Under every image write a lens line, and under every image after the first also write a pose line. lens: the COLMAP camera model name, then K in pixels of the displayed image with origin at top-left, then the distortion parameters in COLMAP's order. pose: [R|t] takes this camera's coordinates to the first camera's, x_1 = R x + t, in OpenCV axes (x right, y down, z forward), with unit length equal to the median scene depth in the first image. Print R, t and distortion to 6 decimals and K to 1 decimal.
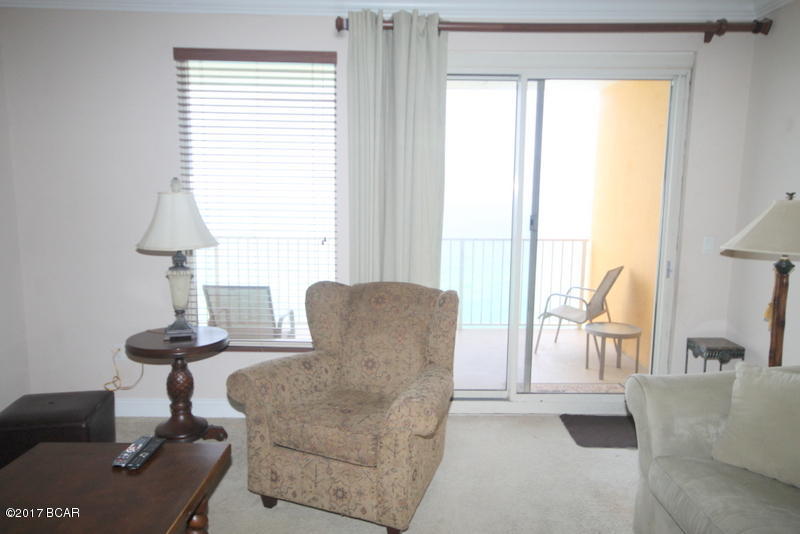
lens RADIAL K [[548.3, 0, 404.8], [0, 548.3, 261.8], [0, 0, 1]] dist [0.006639, 0.018974]
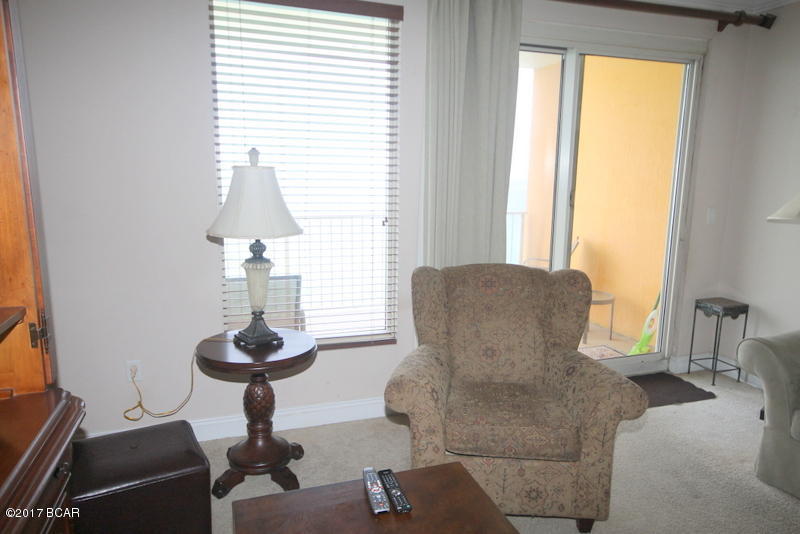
lens RADIAL K [[548.3, 0, 398.7], [0, 548.3, 265.0], [0, 0, 1]] dist [0.006639, 0.018974]
pose [[0.941822, -0.051772, 0.332100, -0.480659], [0.033873, 0.997656, 0.059463, -0.021540], [-0.334400, -0.044755, 0.941368, 0.169211]]
